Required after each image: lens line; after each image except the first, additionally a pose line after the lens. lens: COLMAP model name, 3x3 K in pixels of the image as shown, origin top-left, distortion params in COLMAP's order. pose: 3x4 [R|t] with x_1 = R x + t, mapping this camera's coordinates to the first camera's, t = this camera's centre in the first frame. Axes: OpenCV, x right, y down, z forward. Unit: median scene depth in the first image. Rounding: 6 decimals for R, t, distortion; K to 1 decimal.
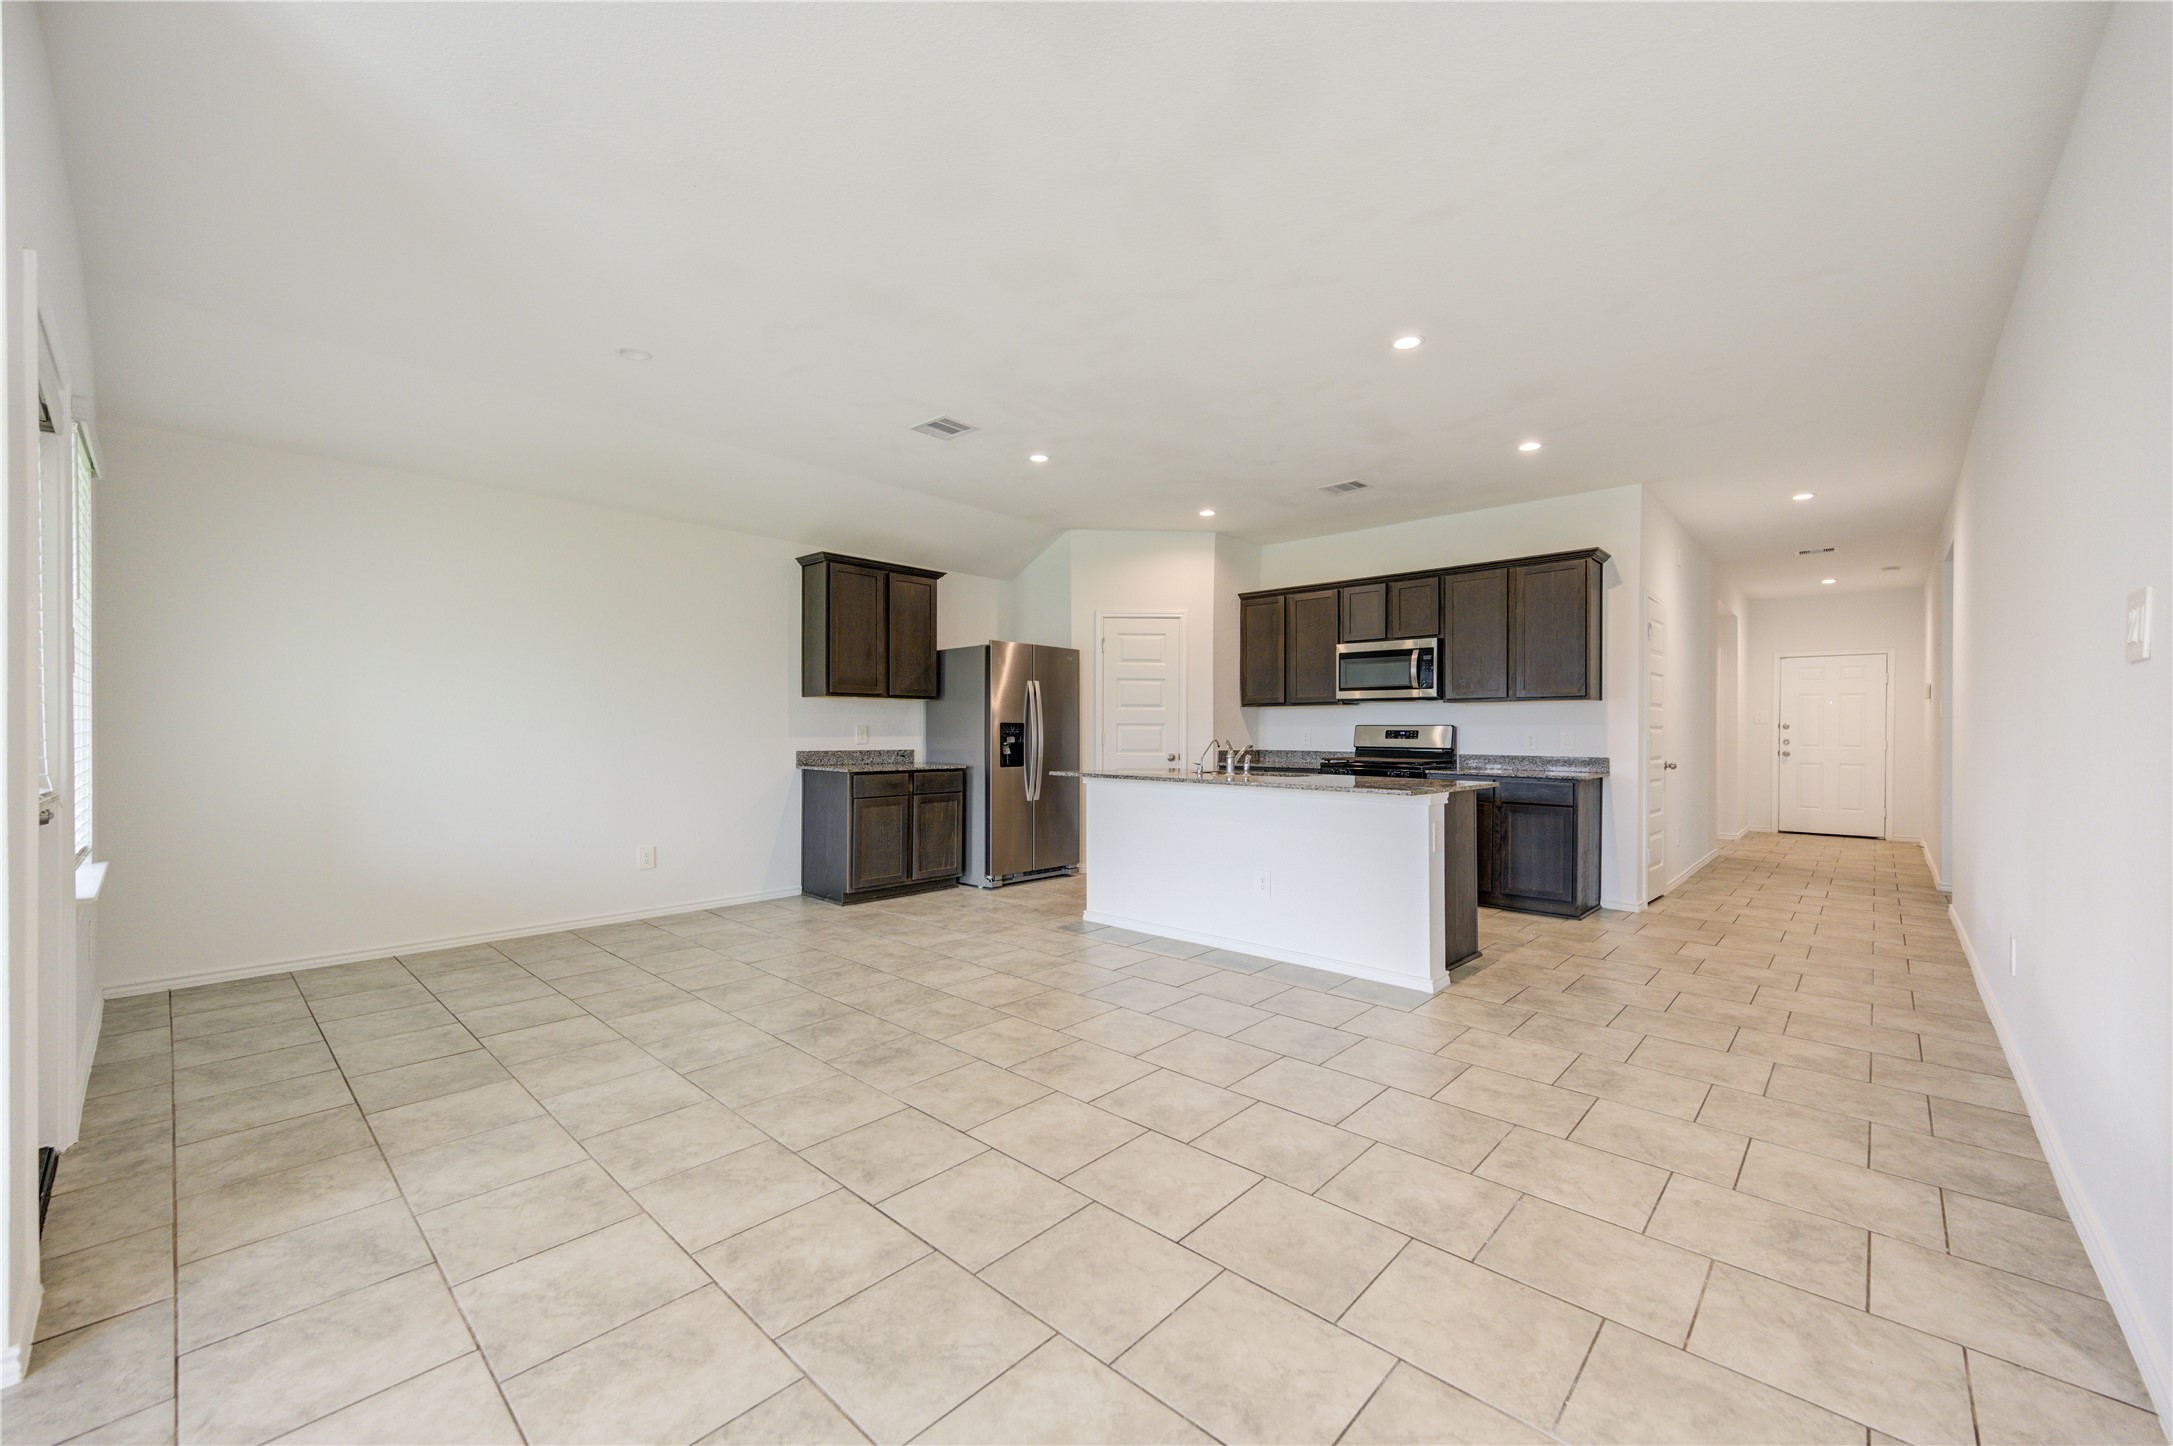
lens RADIAL K [[851.6, 0, 1092.4], [0, 851.6, 732.5], [0, 0, 1]] dist [0.004499, -0.000157]
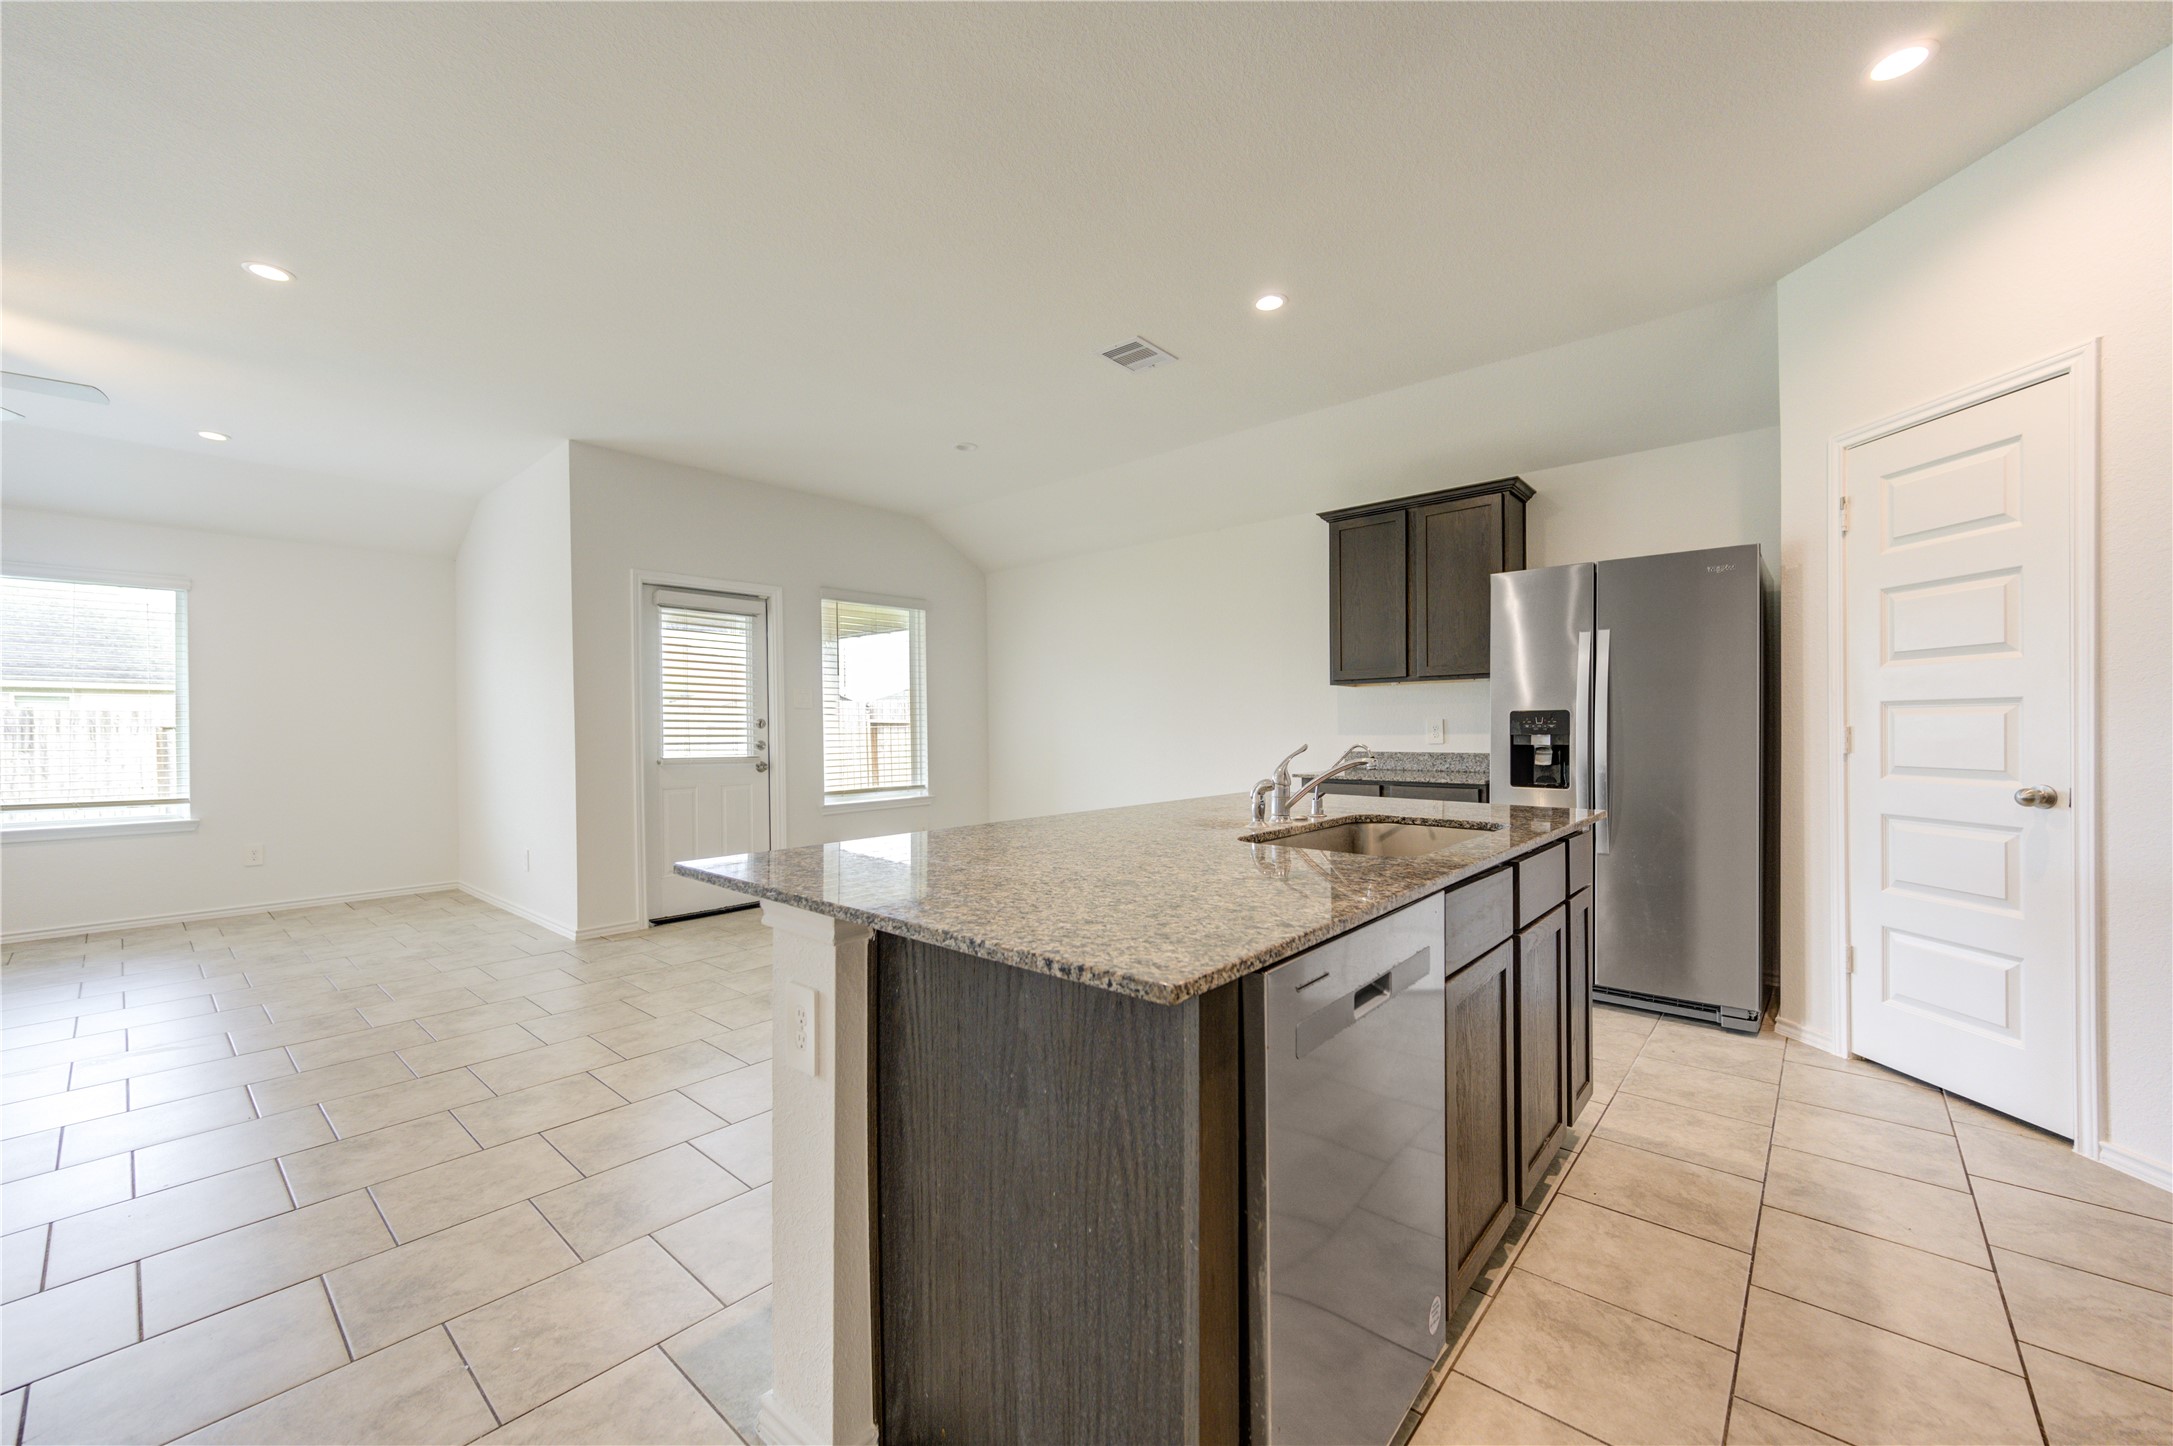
lens RADIAL K [[851.6, 0, 1092.4], [0, 851.6, 732.5], [0, 0, 1]] dist [0.004499, -0.000157]
pose [[0.022744, 0.001286, -0.999740, 0.491244], [0.006983, 0.999975, 0.001445, 0.000324], [0.999717, -0.007014, 0.022734, 0.722884]]
